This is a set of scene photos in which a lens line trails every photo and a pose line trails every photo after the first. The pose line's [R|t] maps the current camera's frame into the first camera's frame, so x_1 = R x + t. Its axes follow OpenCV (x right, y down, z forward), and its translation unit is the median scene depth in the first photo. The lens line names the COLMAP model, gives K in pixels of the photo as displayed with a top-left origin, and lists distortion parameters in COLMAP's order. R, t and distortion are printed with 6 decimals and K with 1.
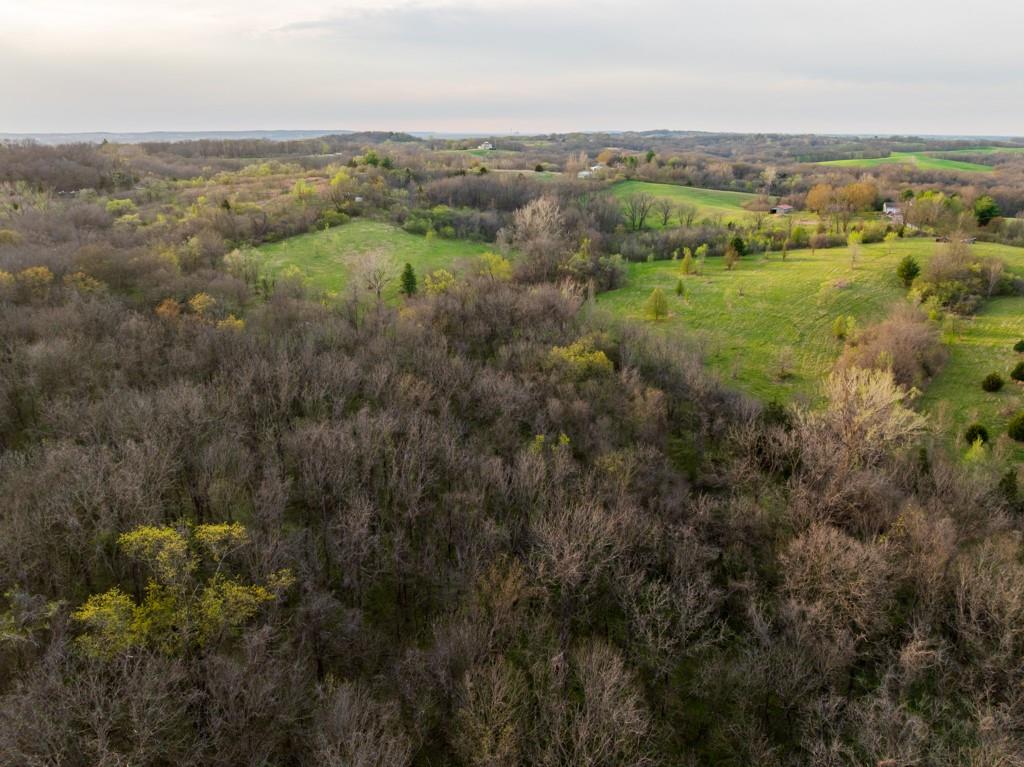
lens RADIAL K [[721.2, 0, 508.2], [0, 721.2, 386.7], [0, 0, 1]] dist [-0.052760, 0.017087]
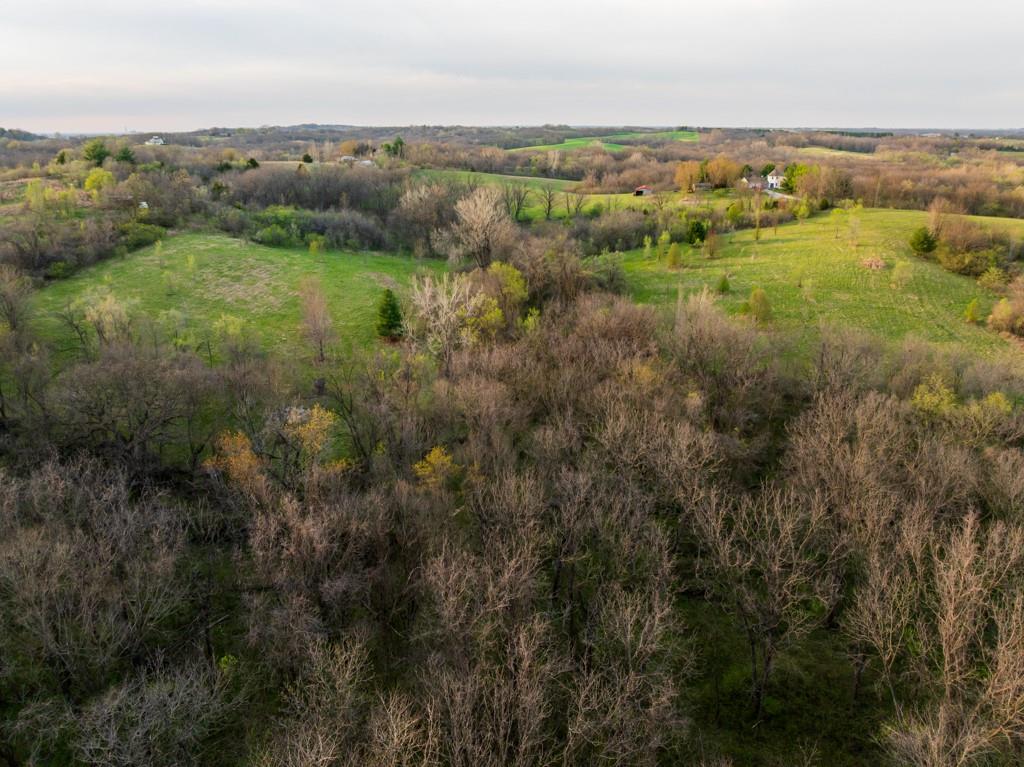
lens RADIAL K [[721.2, 0, 511.7], [0, 721.2, 383.0], [0, 0, 1]] dist [-0.052760, 0.017087]
pose [[0.886537, -0.159271, 0.434378, -0.242244], [0.158578, 0.986611, 0.038108, -0.068488], [-0.434632, 0.035099, 0.899924, 0.262858]]
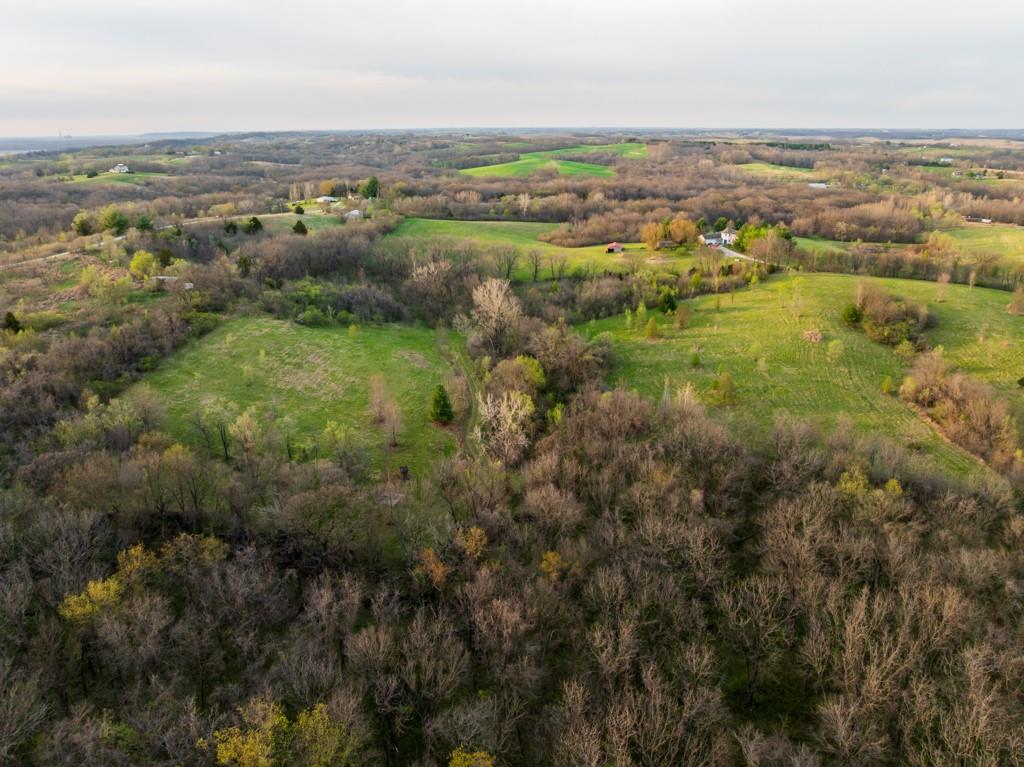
lens RADIAL K [[721.2, 0, 509.1], [0, 721.2, 380.8], [0, 0, 1]] dist [-0.052760, 0.017087]
pose [[0.853490, -0.181251, 0.488571, -0.340930], [0.183296, 0.982067, 0.044128, -0.142313], [-0.487808, 0.051891, 0.871407, 0.171914]]
